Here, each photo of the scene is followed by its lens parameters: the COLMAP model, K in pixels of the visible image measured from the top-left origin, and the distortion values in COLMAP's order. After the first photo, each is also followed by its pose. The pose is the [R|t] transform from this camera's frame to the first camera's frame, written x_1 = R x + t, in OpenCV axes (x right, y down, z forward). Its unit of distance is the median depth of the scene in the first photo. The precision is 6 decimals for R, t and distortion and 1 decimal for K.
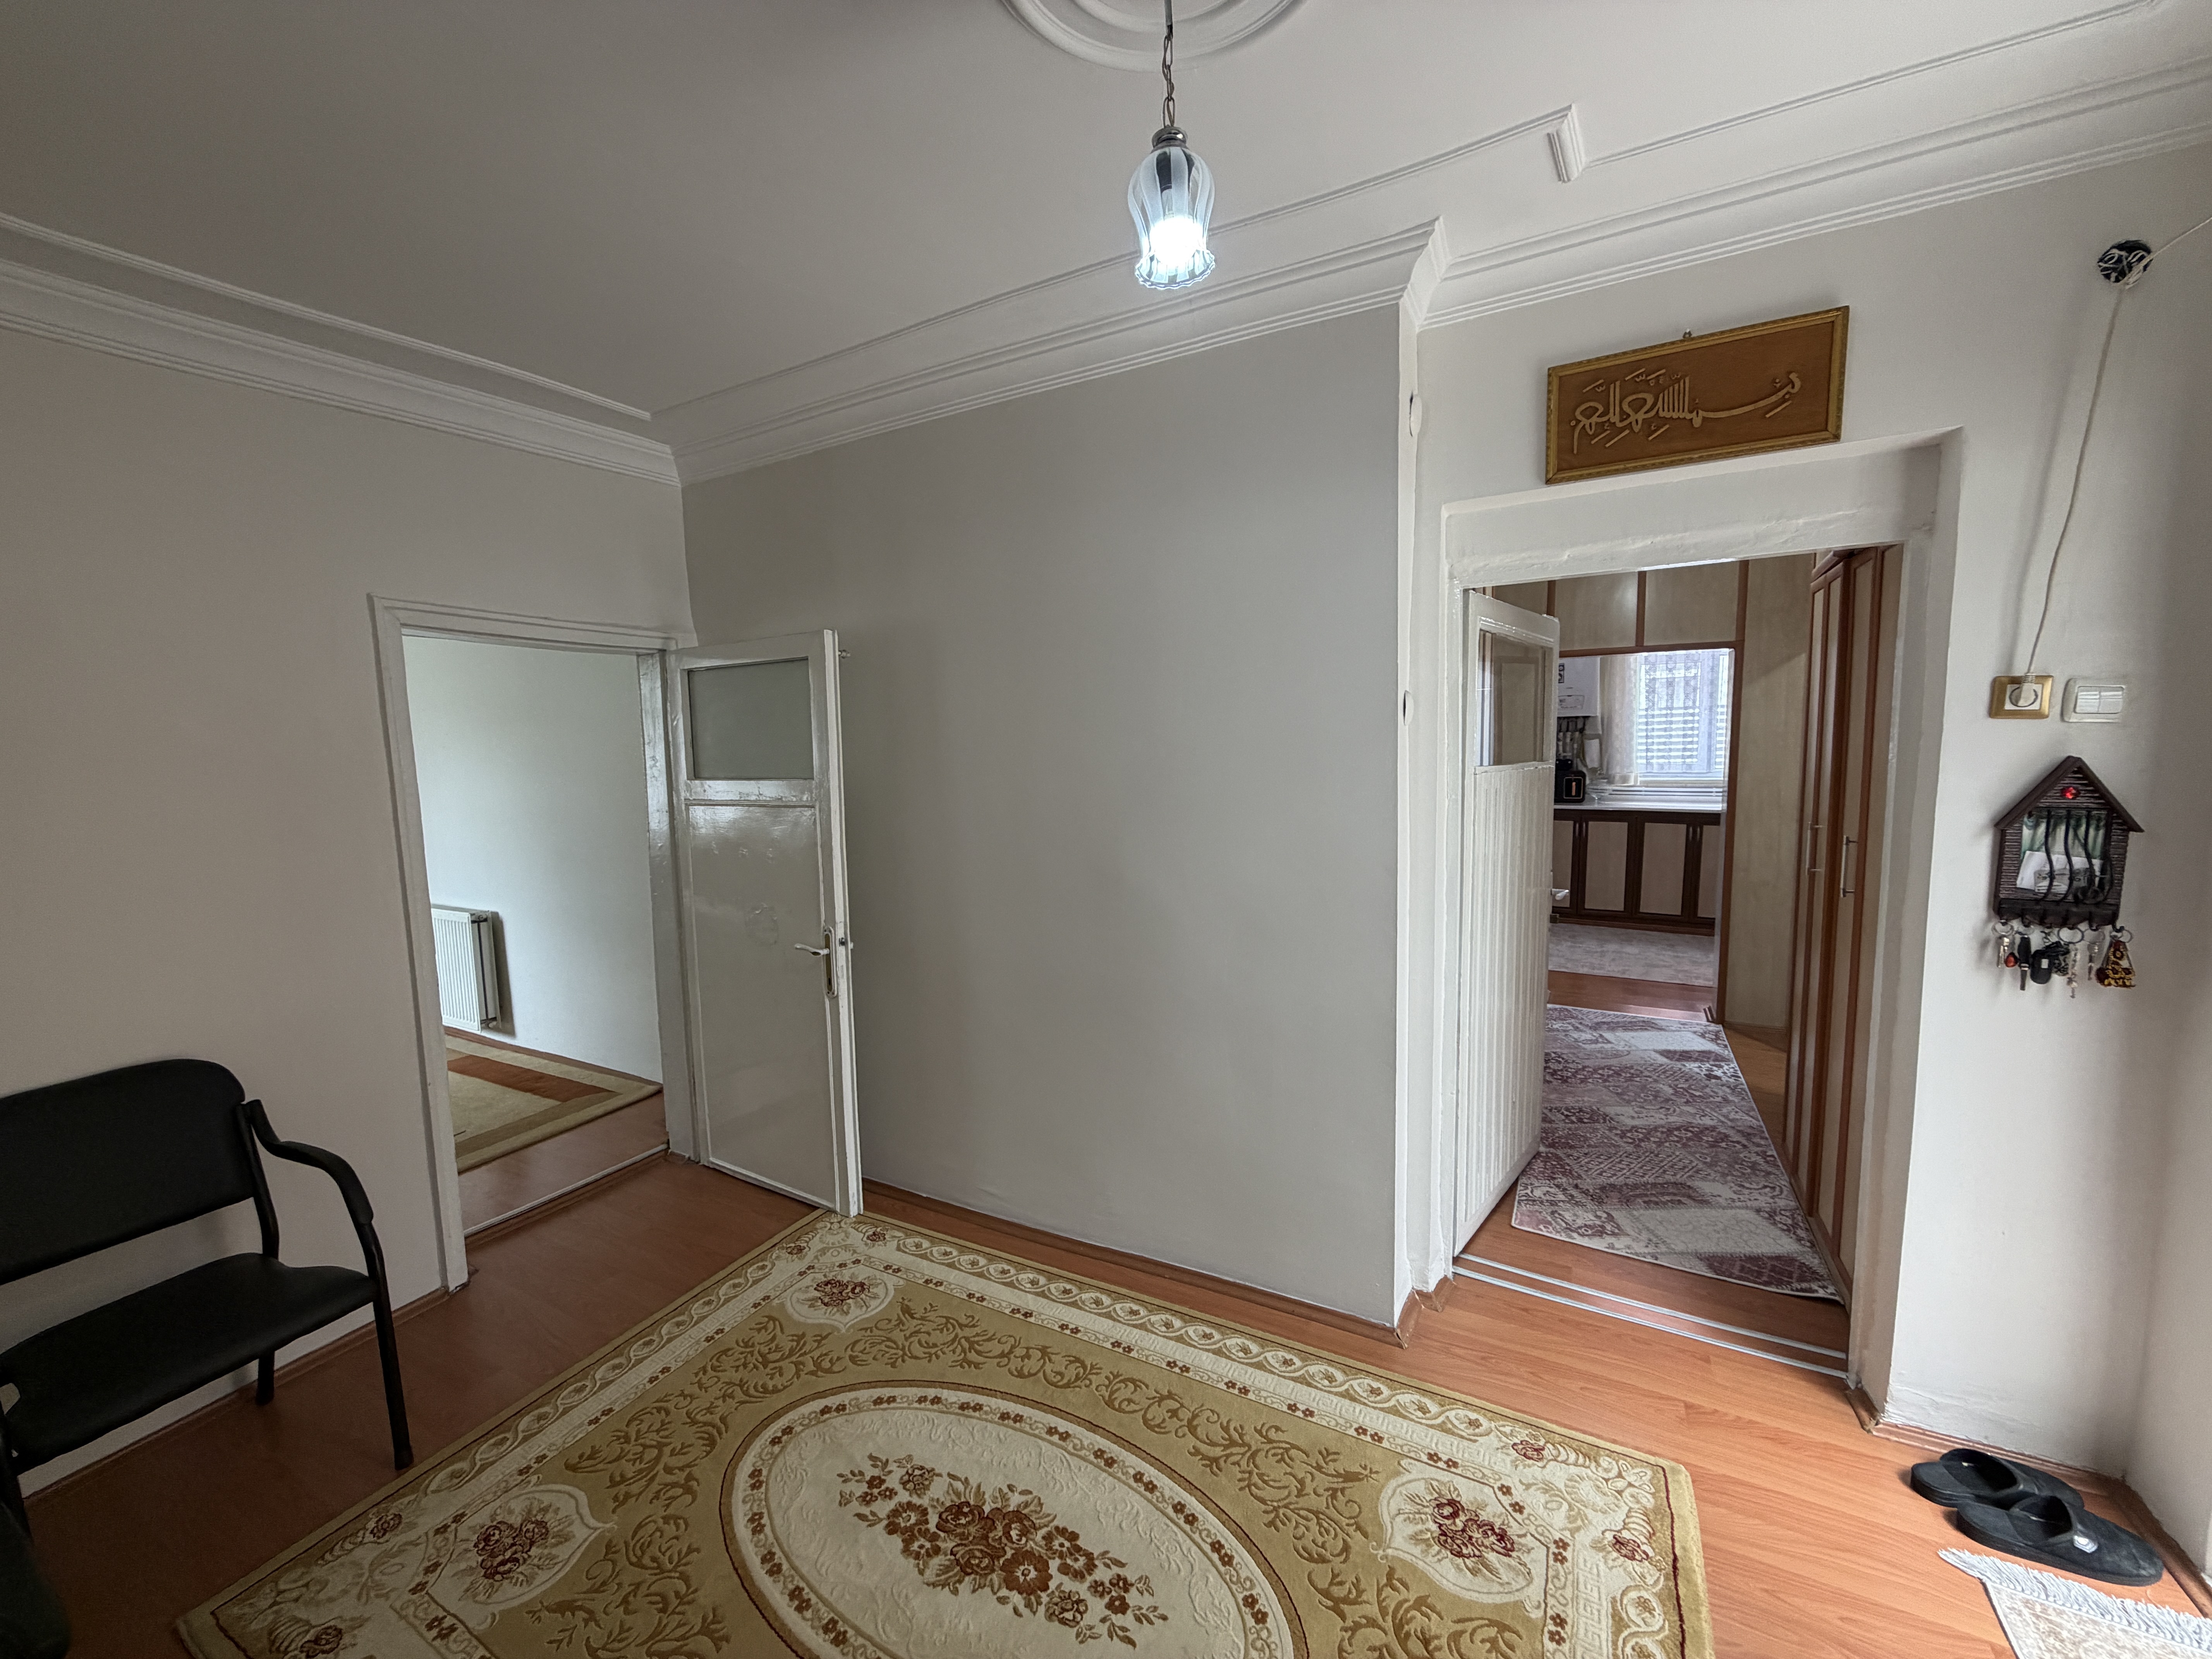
lens RADIAL K [[881.2, 0, 1118.6], [0, 881.2, 816.4], [0, 0, 1]] dist [0.000787, 0.000012]
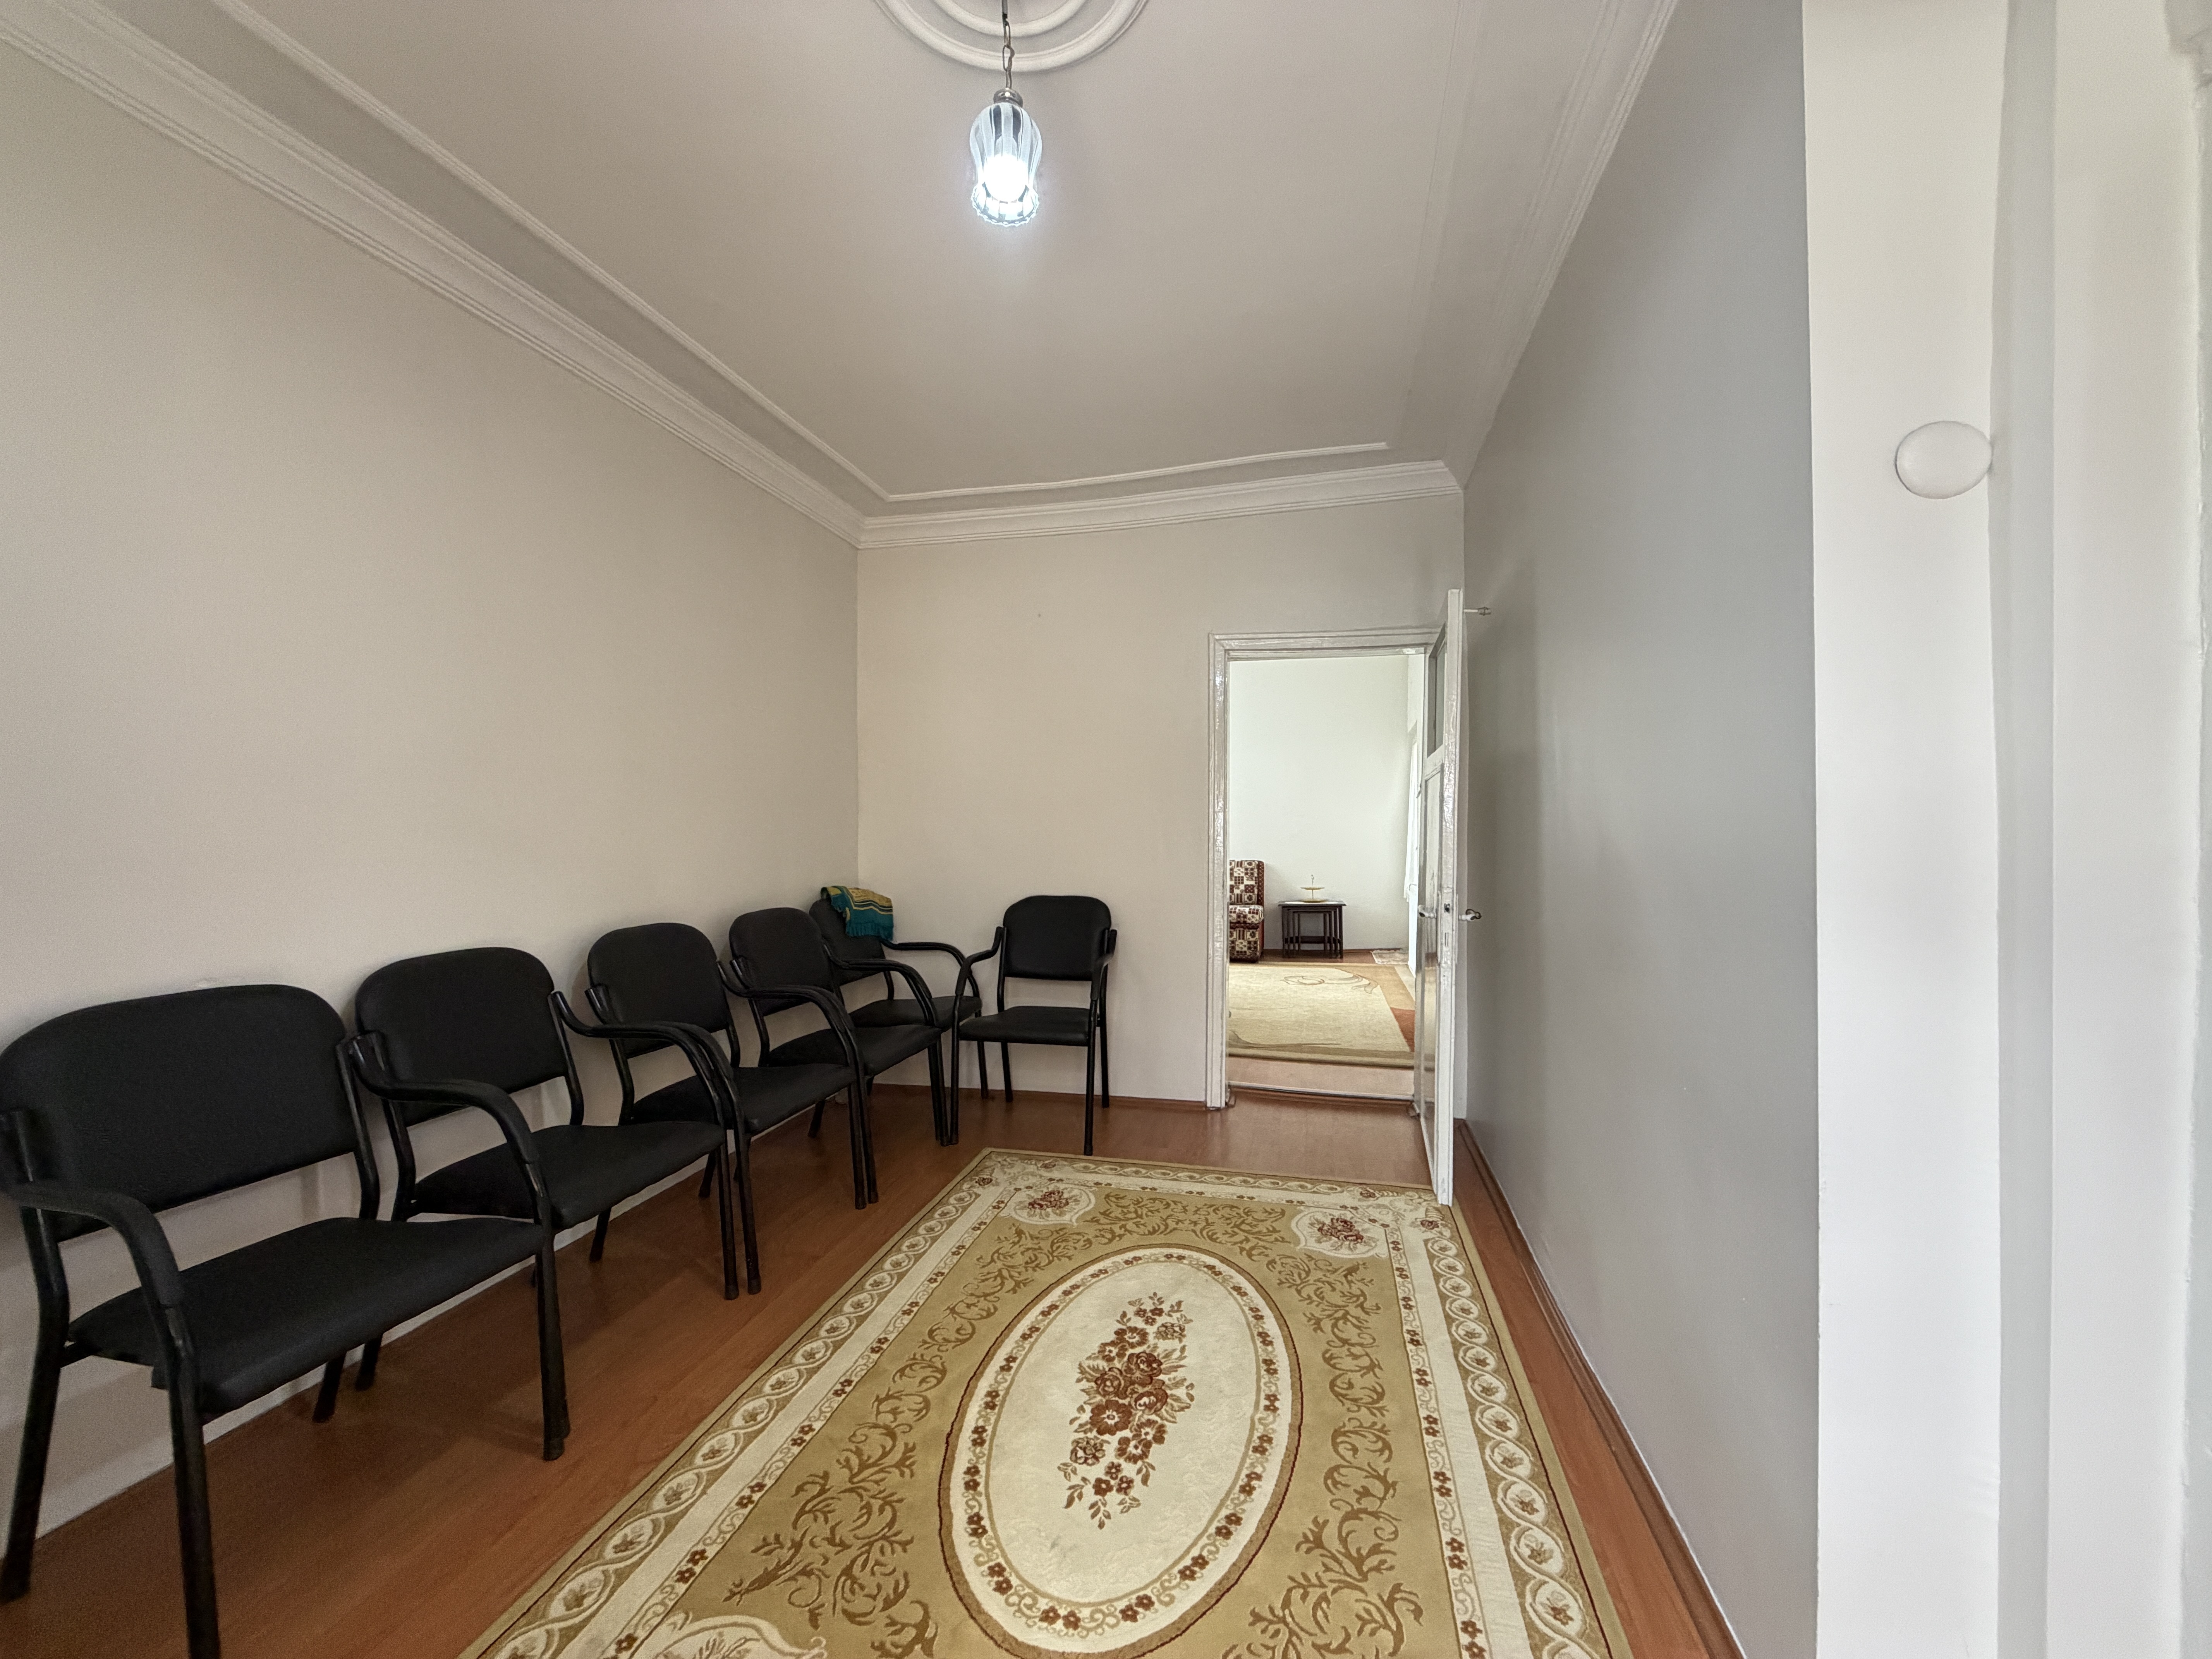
lens RADIAL K [[881.2, 0, 1091.1], [0, 881.2, 821.4], [0, 0, 1]] dist [0.000787, 0.000012]
pose [[0.245929, 0.023051, -0.969014, 0.817778], [-0.092802, 0.995685, 0.000133, 0.128225], [0.964835, 0.089894, 0.247007, 0.585272]]
